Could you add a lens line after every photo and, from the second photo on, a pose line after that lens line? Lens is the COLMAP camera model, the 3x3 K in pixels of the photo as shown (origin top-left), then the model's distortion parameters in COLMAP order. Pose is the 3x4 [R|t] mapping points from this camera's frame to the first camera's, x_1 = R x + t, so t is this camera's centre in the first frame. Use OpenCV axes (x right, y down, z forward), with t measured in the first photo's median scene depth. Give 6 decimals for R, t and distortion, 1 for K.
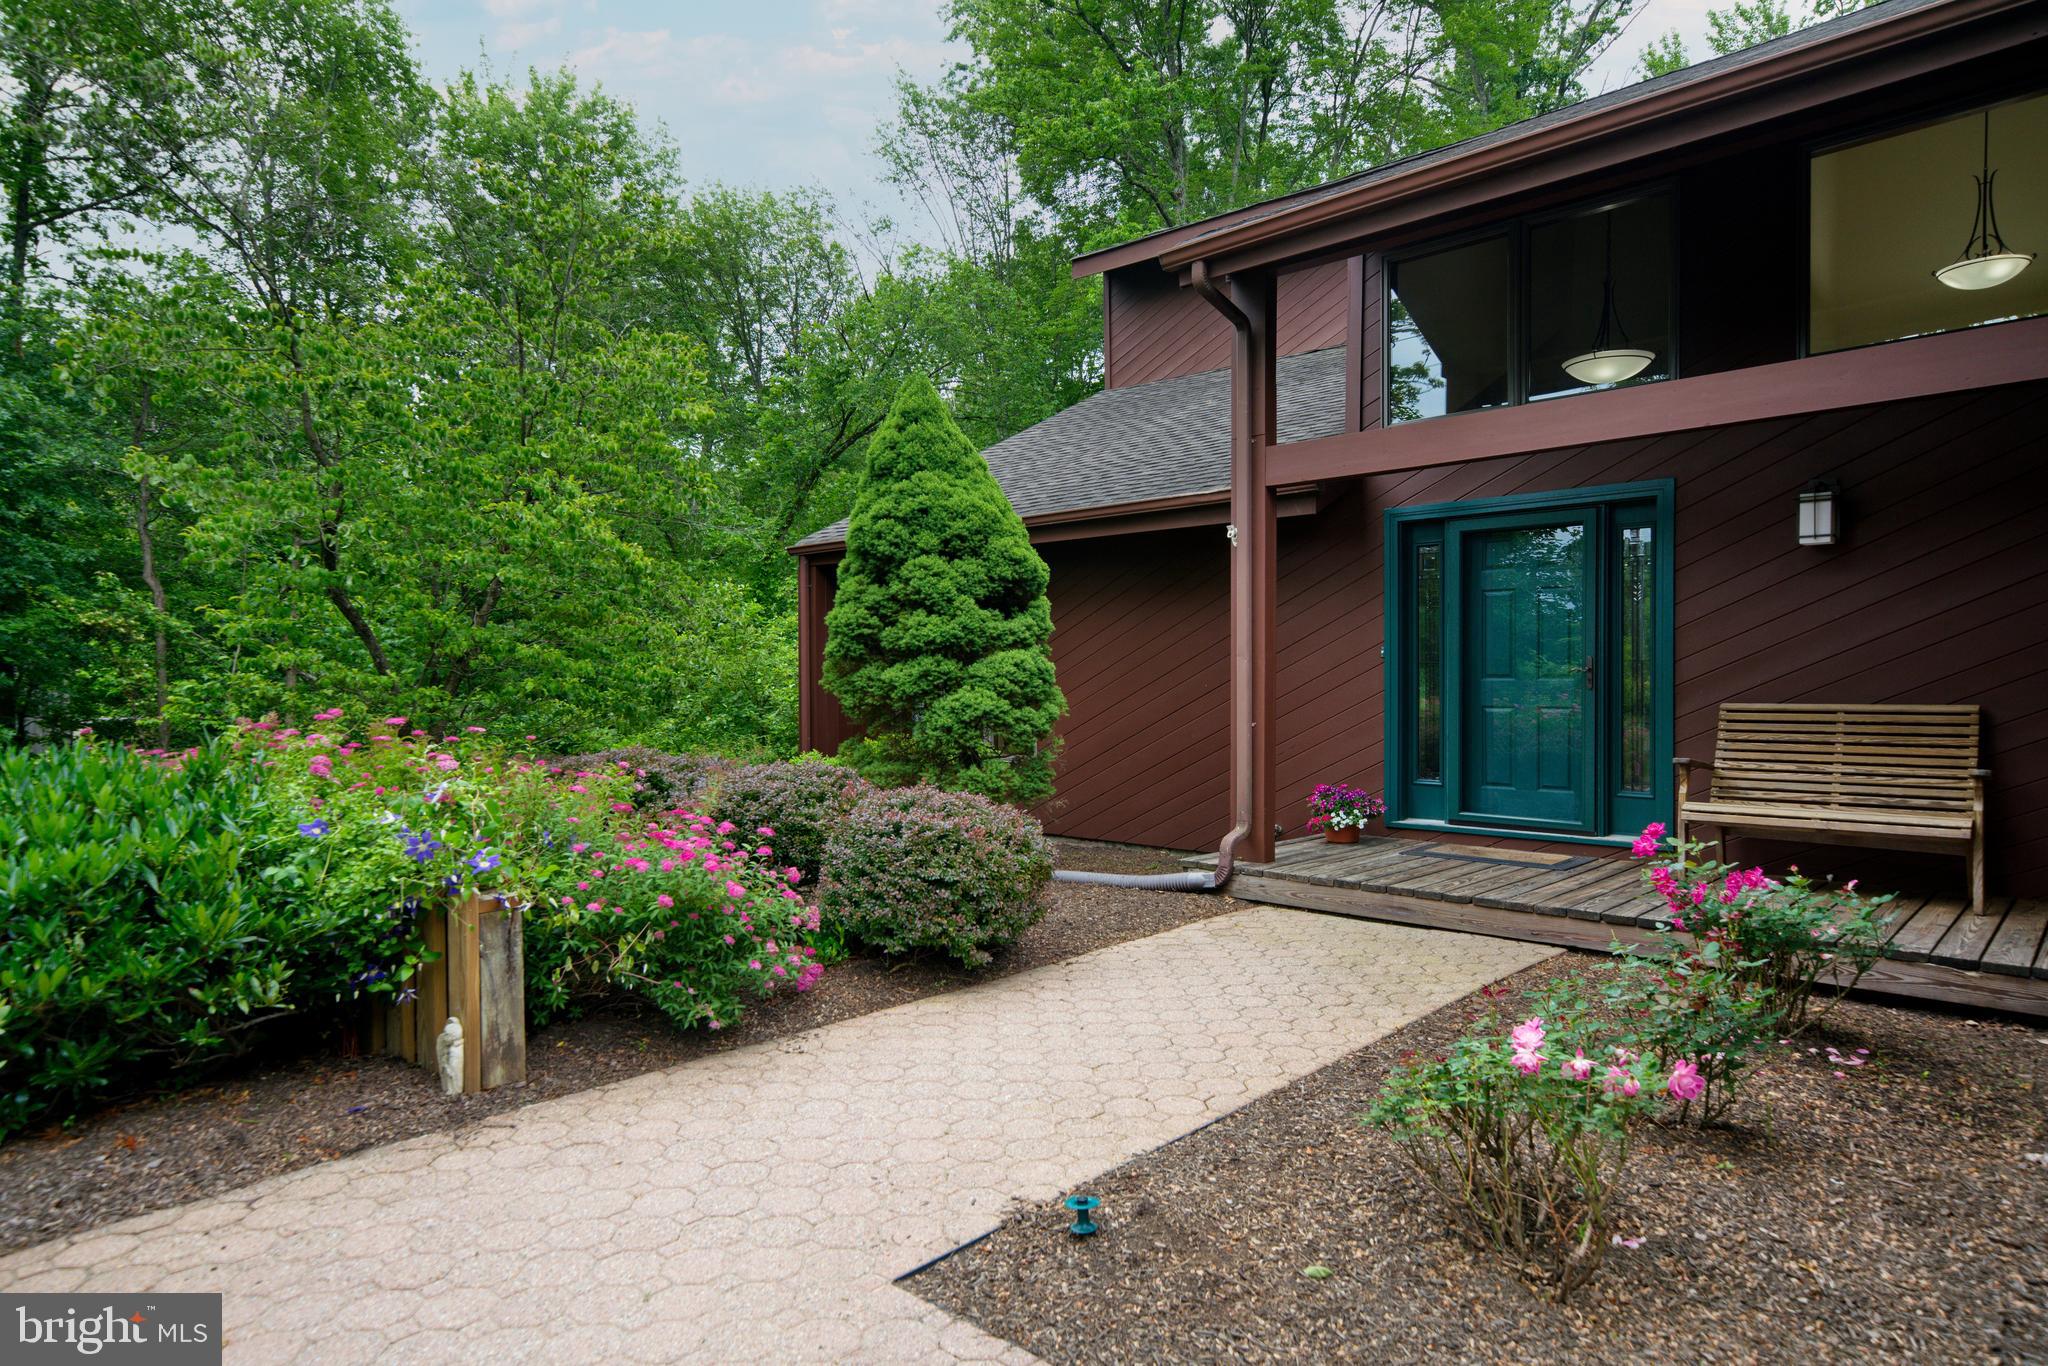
lens RADIAL K [[1201.2, 0, 1023.8], [0, 1201.2, 688.3], [0, 0, 1]] dist [0.003385, 0.000565]
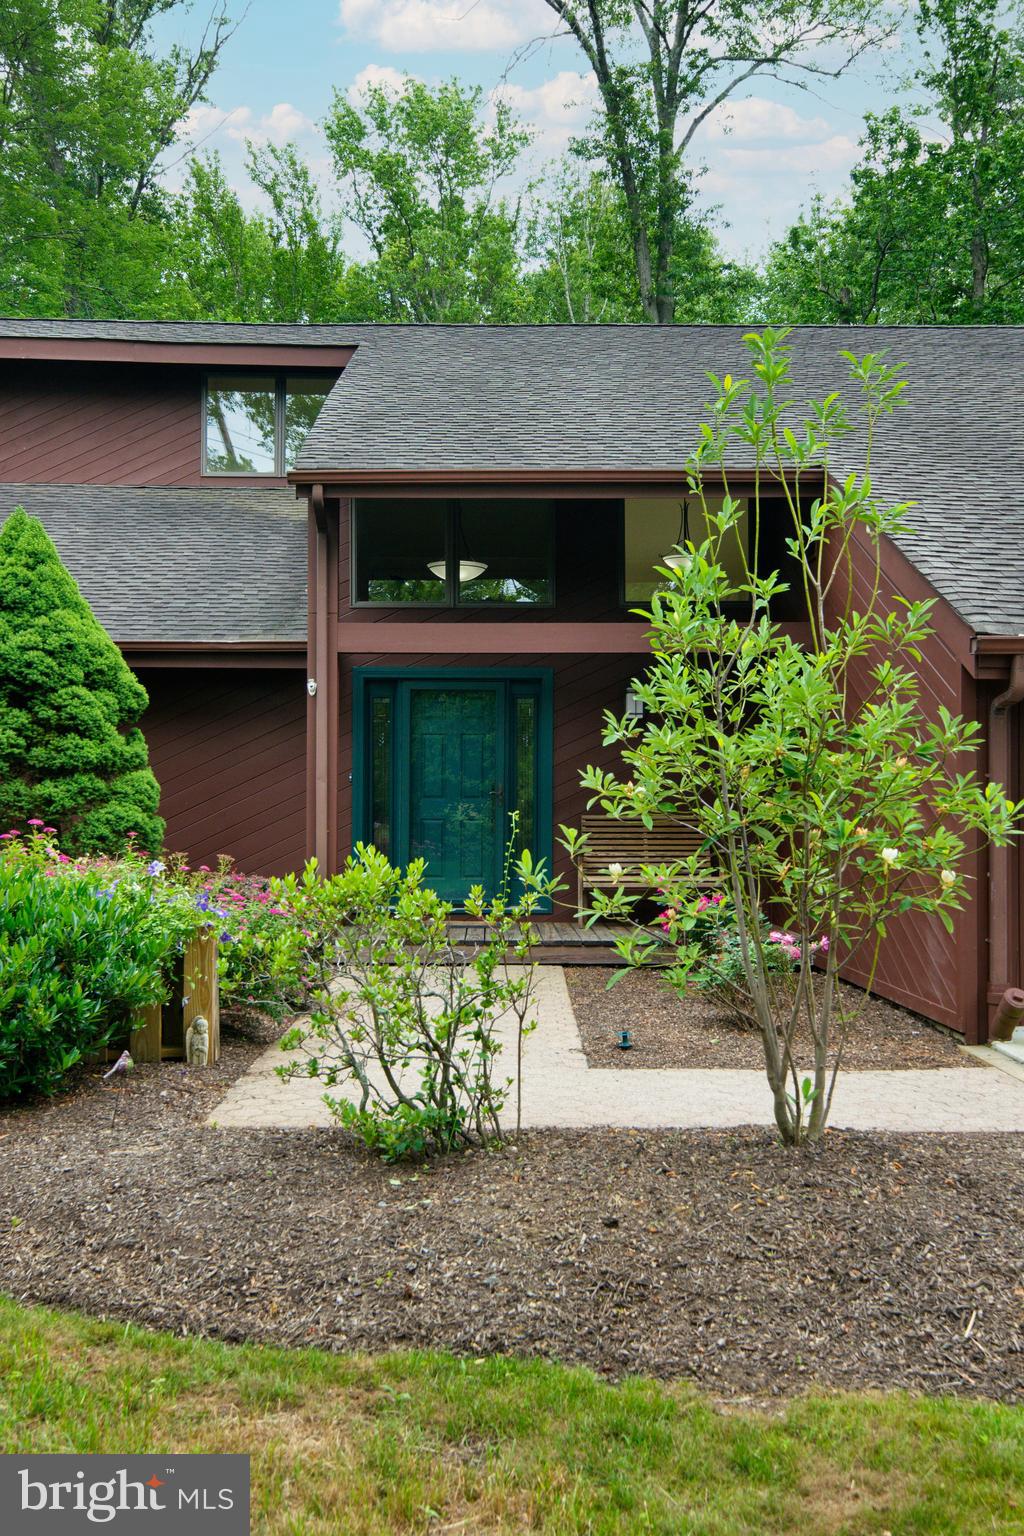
lens RADIAL K [[1583.2, 0, 512.0], [0, 1583.2, 770.3], [0, 0, 1]] dist [0.001458, 0.000000]
pose [[0.704310, 0.020833, 0.709586, -0.852595], [-0.002885, 0.999645, -0.026485, 0.007790], [-0.709886, 0.016606, 0.704121, -0.350666]]
